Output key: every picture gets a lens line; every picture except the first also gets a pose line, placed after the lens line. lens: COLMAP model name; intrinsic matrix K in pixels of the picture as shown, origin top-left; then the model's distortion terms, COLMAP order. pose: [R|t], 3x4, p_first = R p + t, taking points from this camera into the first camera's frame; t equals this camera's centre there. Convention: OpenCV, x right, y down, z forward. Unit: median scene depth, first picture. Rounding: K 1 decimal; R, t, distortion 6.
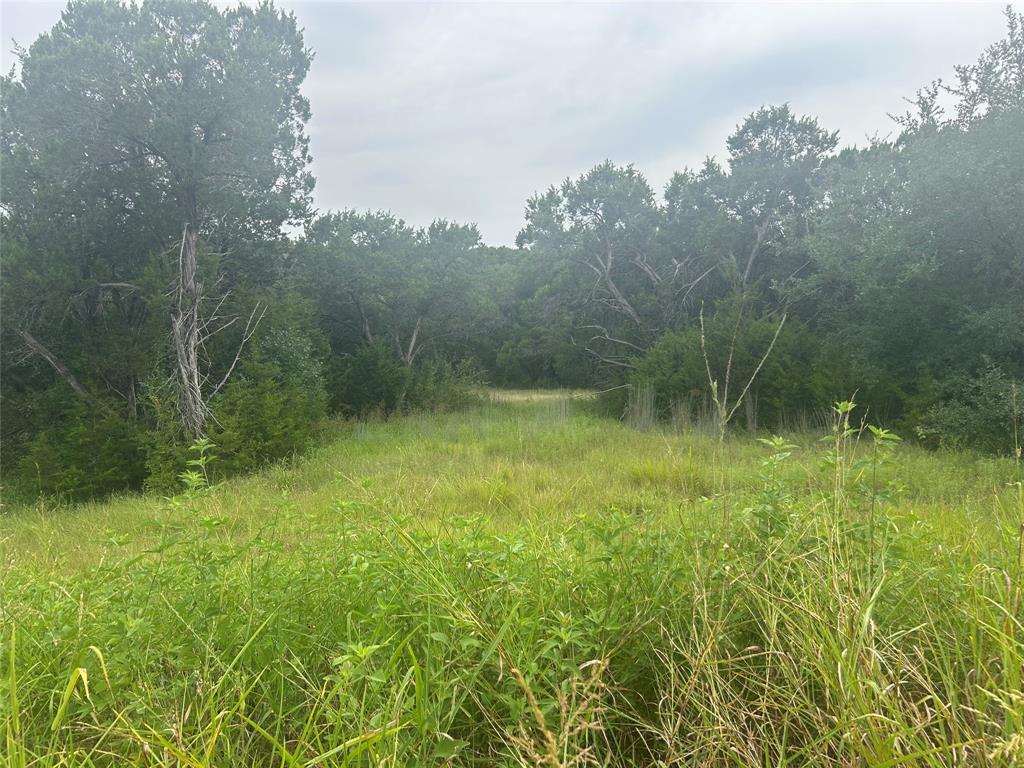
lens RADIAL K [[776.8, 0, 500.8], [0, 776.8, 387.7], [0, 0, 1]] dist [0.025165, -0.042156]
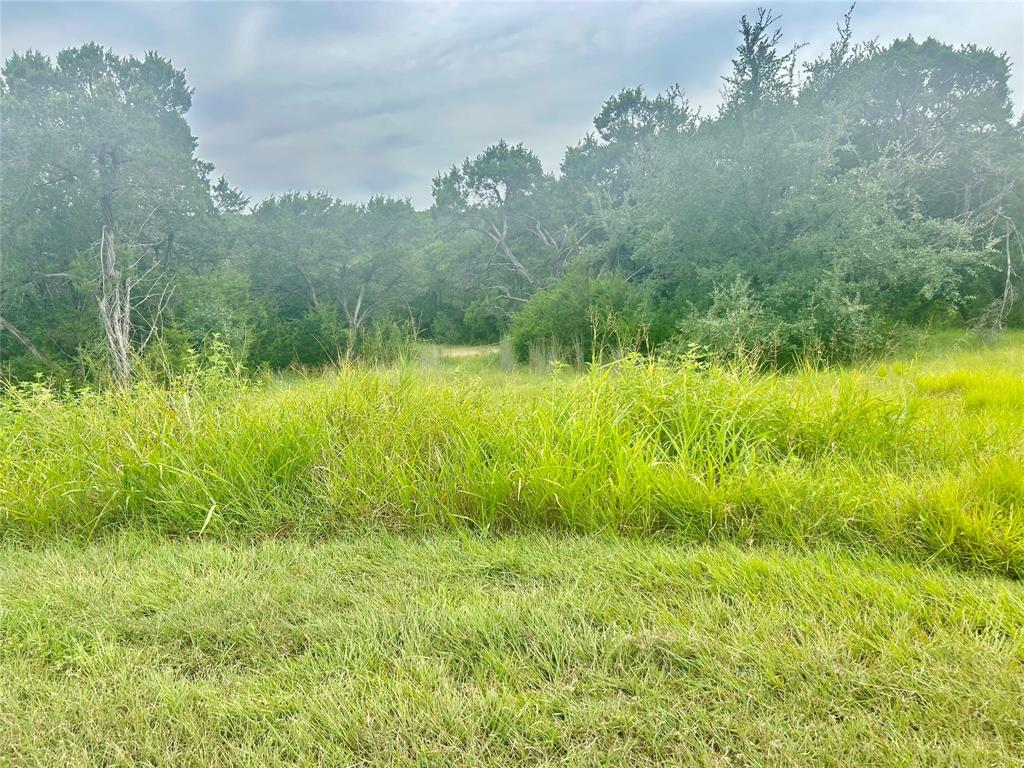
lens RADIAL K [[776.8, 0, 499.5], [0, 776.8, 395.9], [0, 0, 1]] dist [0.025165, -0.042156]
pose [[0.998489, -0.037759, -0.039930, 0.165936], [0.040216, 0.997226, 0.062636, 0.011282], [0.037454, -0.064147, 0.997237, -0.169945]]
